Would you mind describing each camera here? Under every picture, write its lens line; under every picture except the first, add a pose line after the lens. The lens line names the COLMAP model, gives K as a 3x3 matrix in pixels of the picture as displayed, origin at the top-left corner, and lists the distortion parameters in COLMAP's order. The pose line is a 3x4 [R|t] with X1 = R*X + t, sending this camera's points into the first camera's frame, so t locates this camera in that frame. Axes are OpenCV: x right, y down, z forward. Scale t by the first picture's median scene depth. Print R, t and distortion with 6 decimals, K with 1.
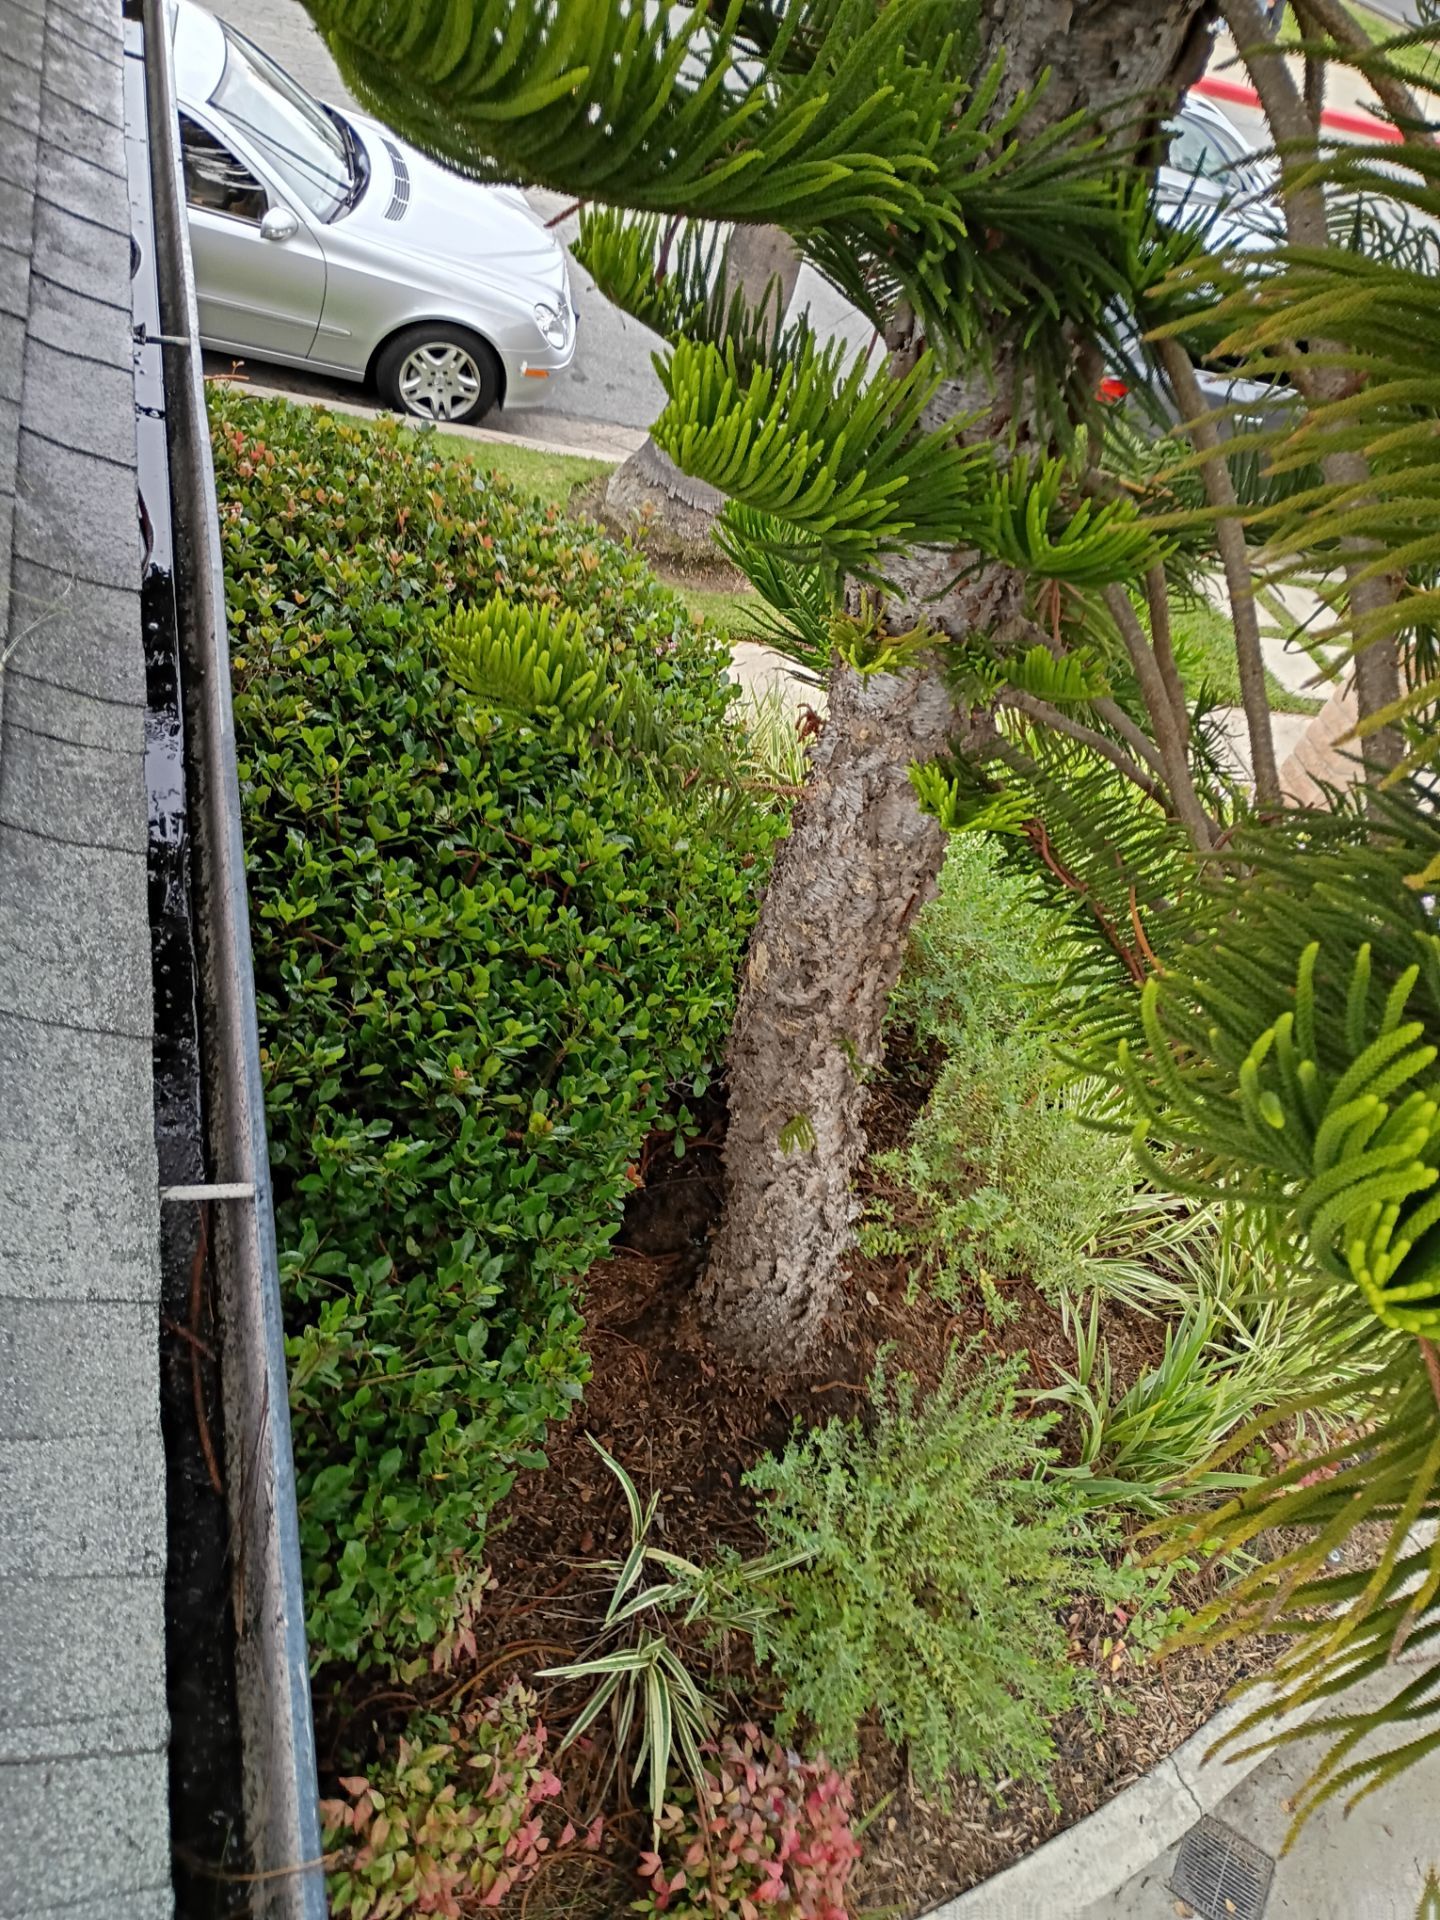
lens RADIAL K [[1682.3, 0, 720.0], [0, 1682.3, 960.0], [0, 0, 1]] dist [0.099472, -0.188254]
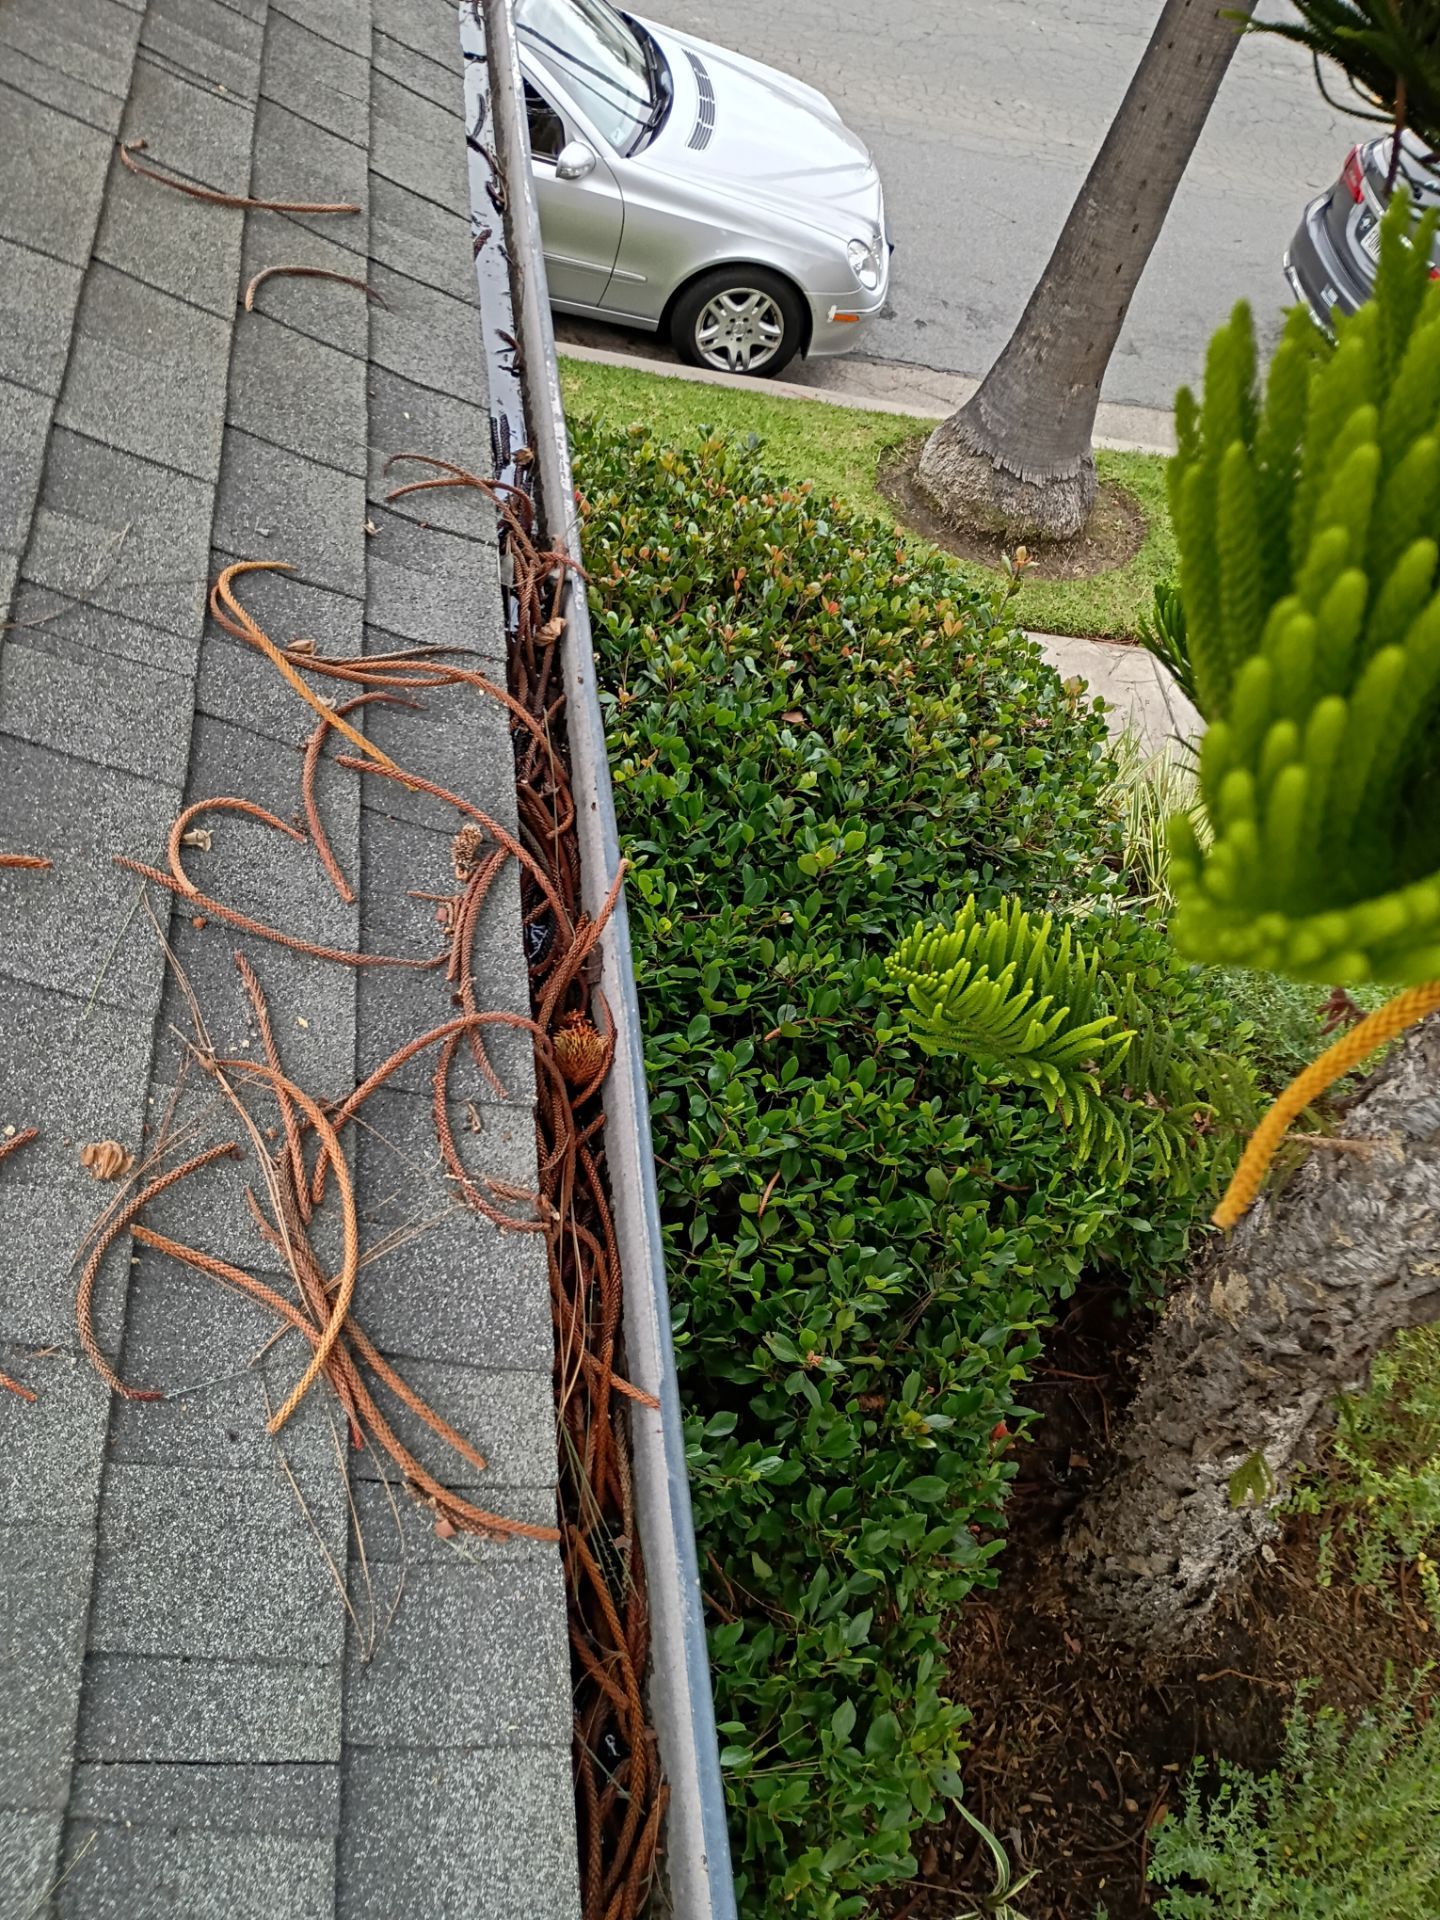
lens RADIAL K [[1682.3, 0, 720.0], [0, 1682.3, 960.0], [0, 0, 1]] dist [0.099472, -0.188254]
pose [[0.990359, 0.046963, -0.130317, -0.046159], [-0.037585, 0.996585, 0.073518, -0.080273], [0.133325, -0.067911, 0.988743, 0.091052]]
